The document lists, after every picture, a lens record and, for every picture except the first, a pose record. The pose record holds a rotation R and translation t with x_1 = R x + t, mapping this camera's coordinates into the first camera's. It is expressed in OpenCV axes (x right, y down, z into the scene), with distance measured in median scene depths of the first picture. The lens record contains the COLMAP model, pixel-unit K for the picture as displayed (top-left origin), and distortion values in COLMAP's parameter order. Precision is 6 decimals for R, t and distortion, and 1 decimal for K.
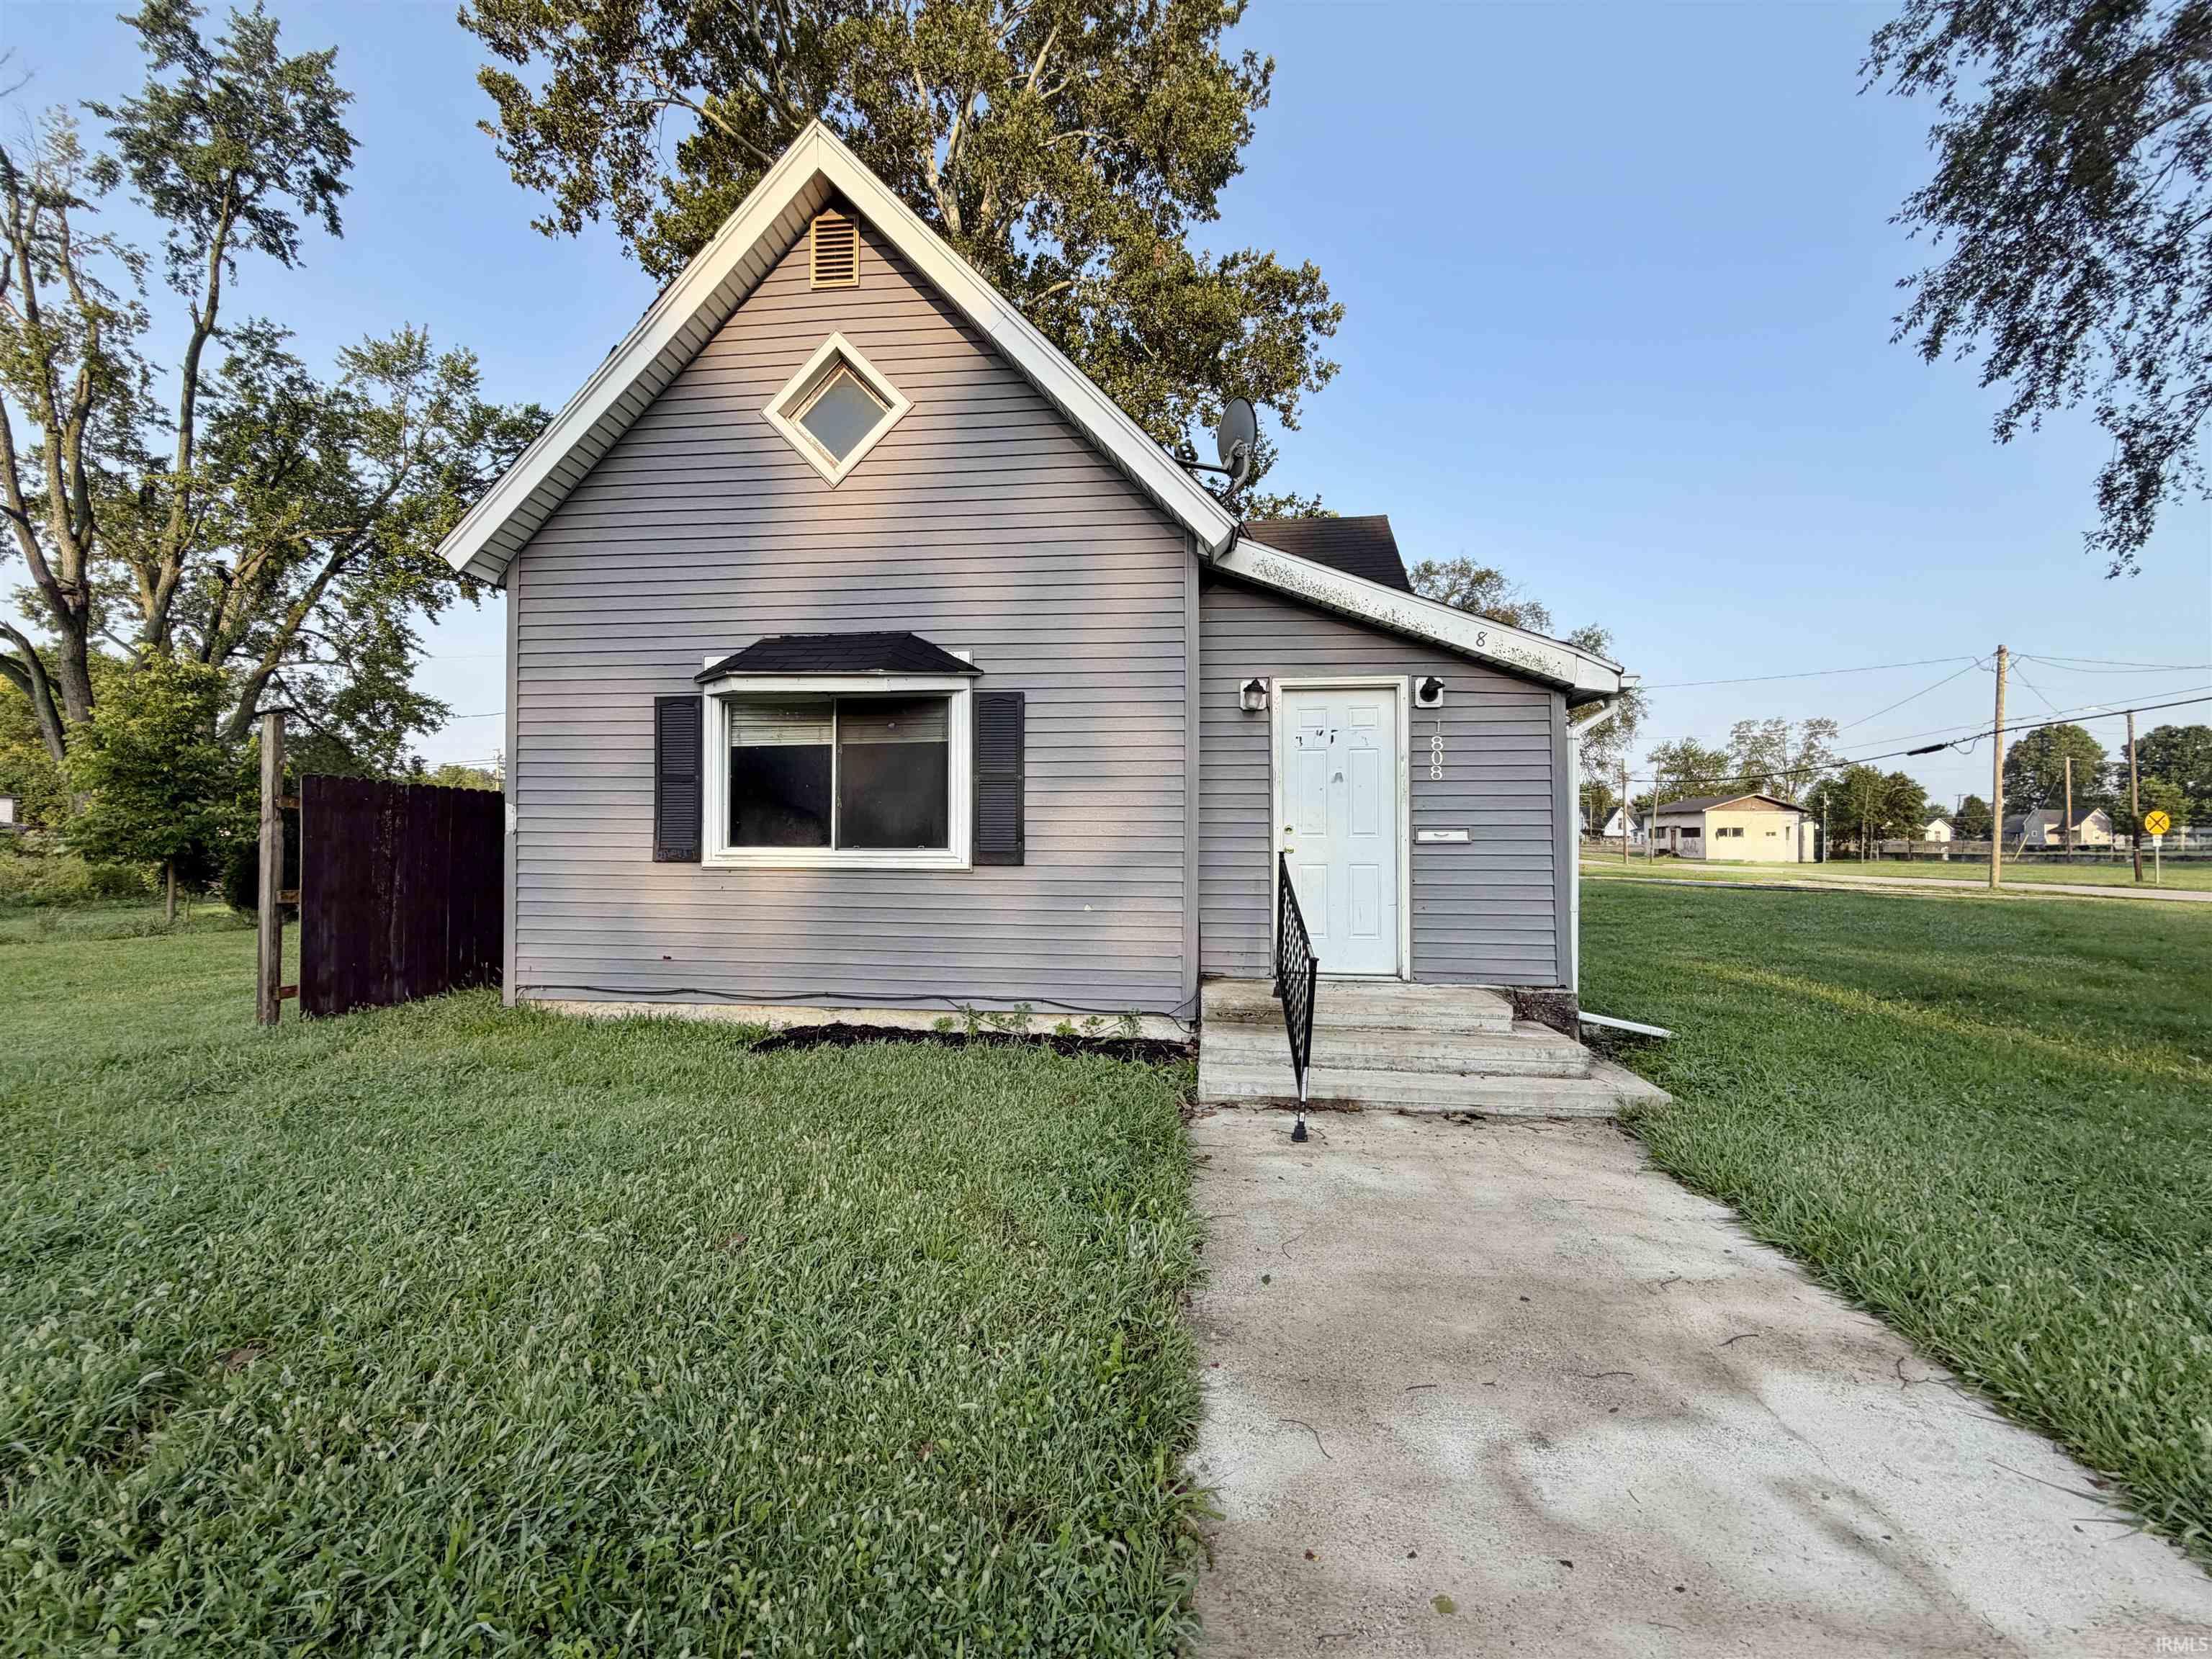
lens RADIAL K [[897.8, 0, 1106.0], [0, 897.8, 825.8], [0, 0, 1]] dist [-0.009800, 0.000139]
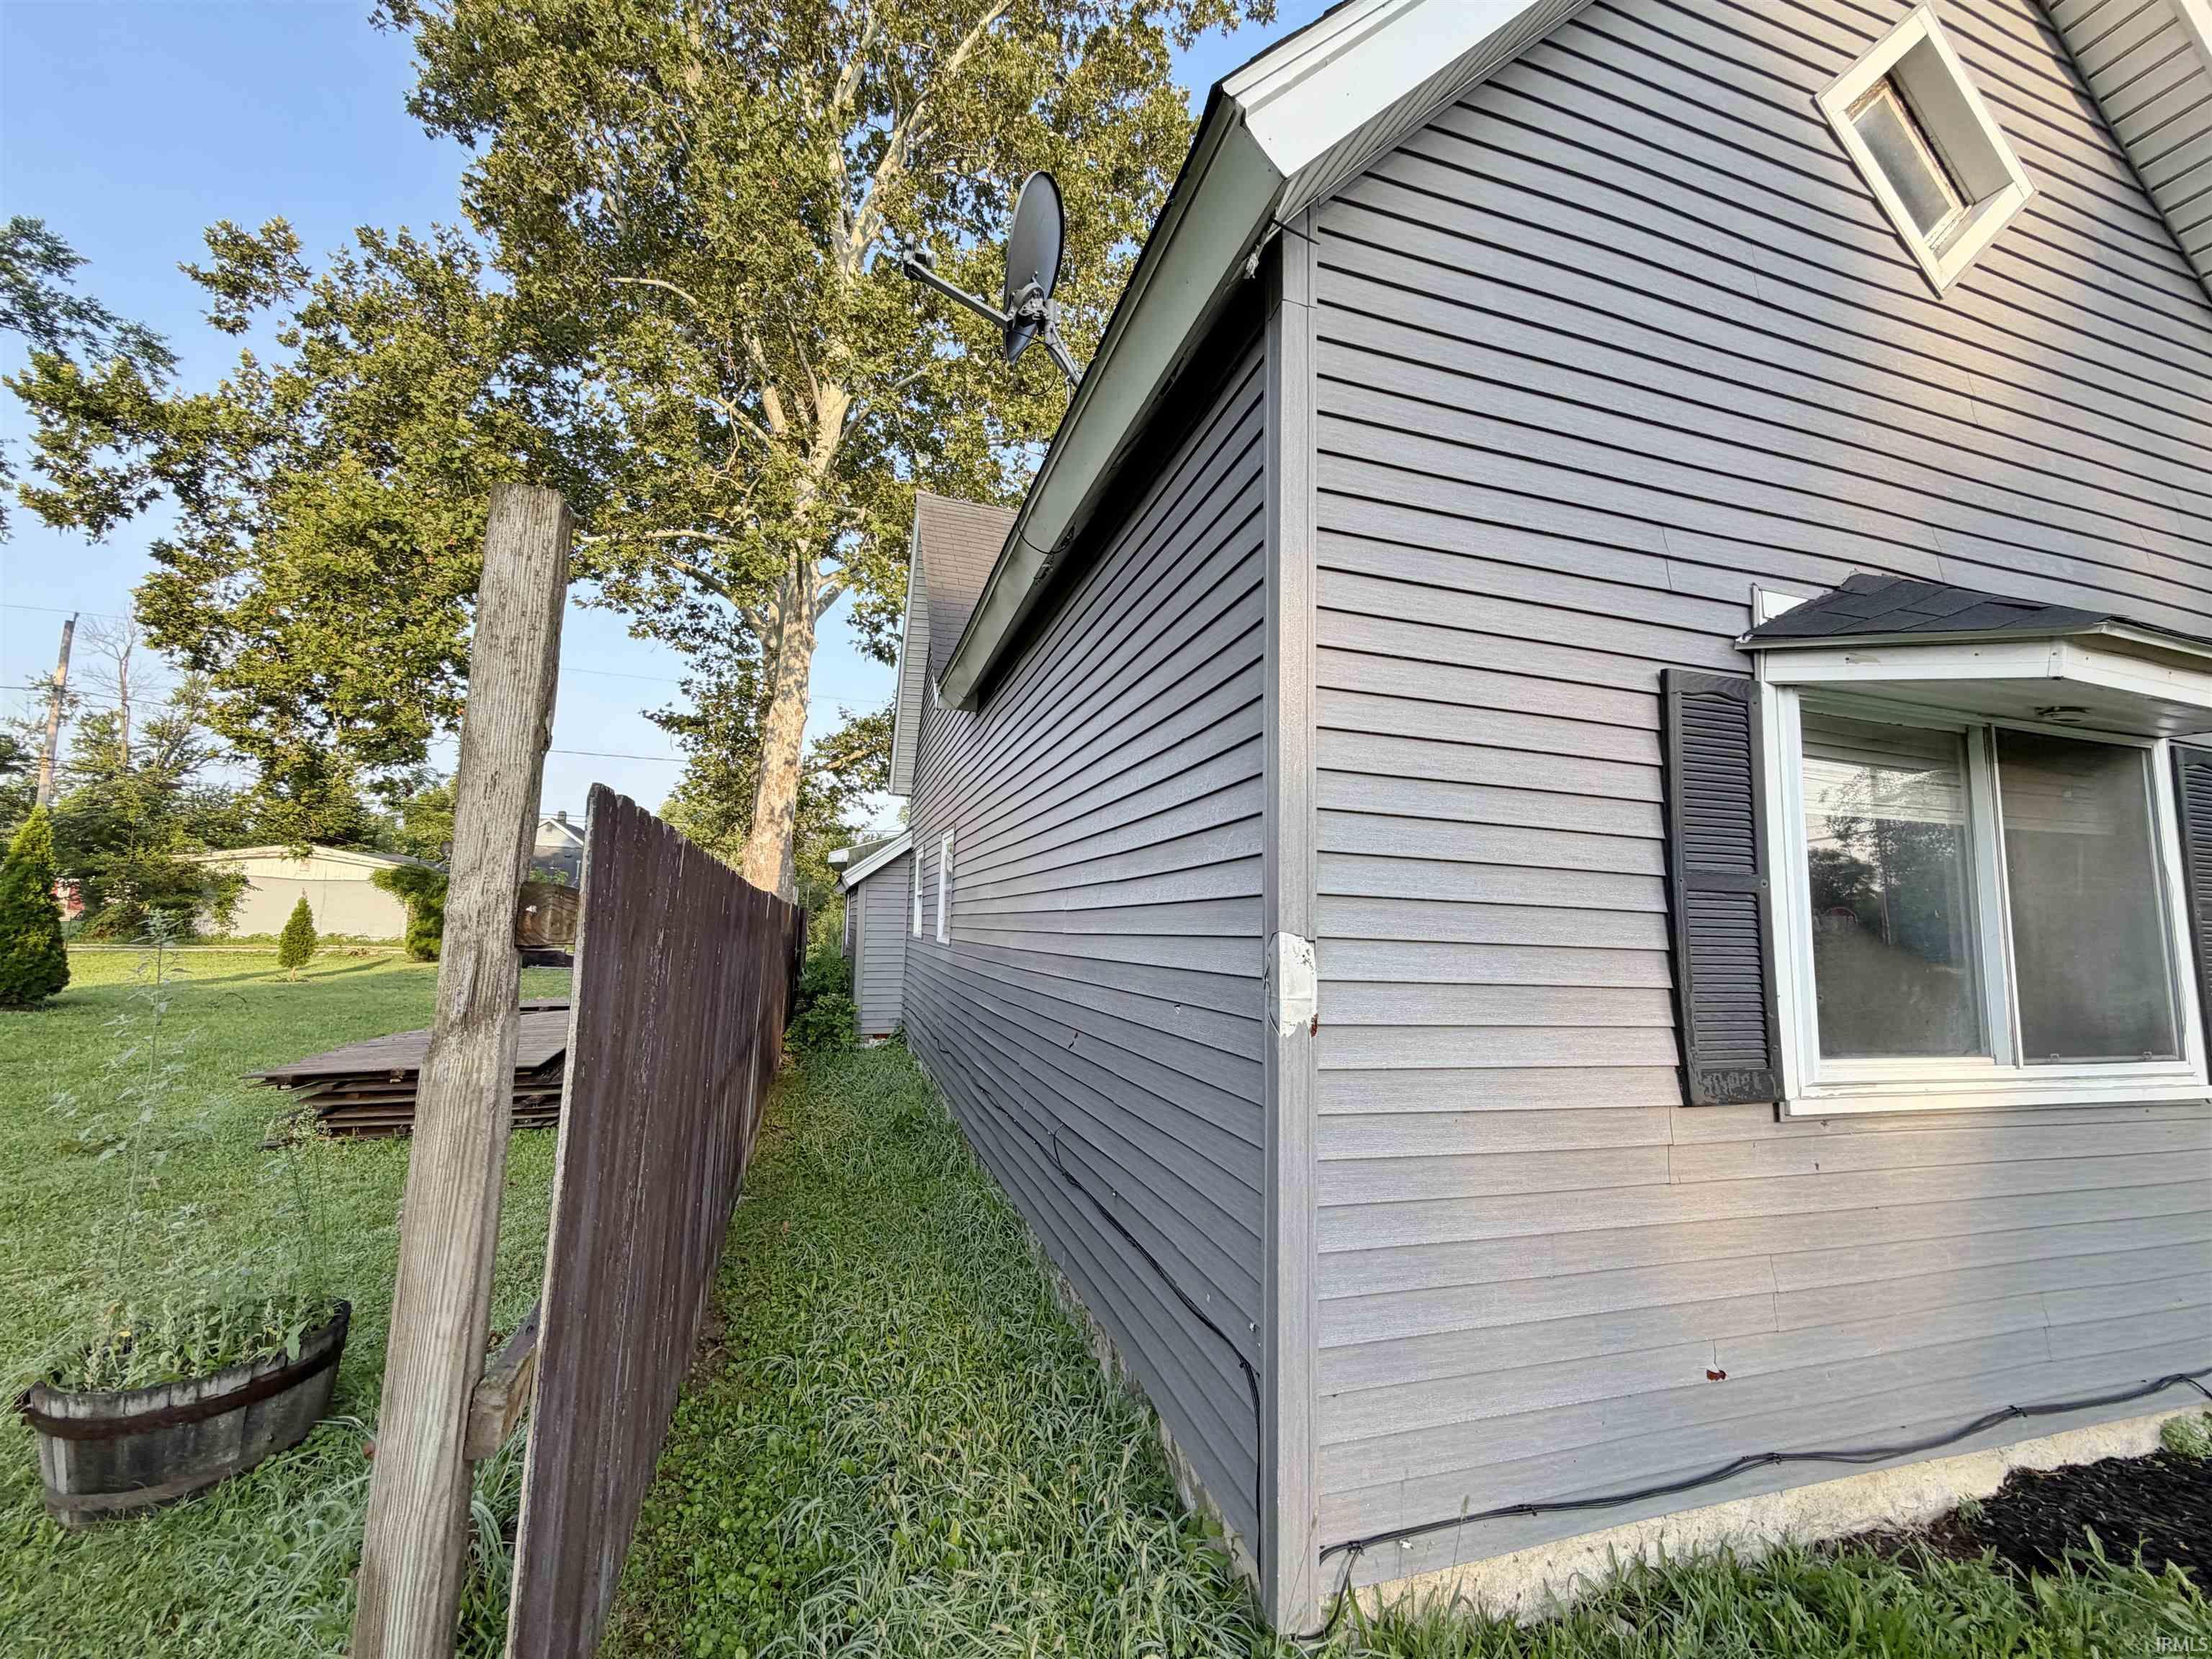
lens RADIAL K [[897.8, 0, 1106.6], [0, 897.8, 830.5], [0, 0, 1]] dist [-0.009800, 0.000139]
pose [[0.918704, 0.069203, 0.388836, -0.876651], [-0.032623, 0.994461, -0.099912, -0.028871], [-0.393597, 0.079105, 0.915873, 0.752600]]
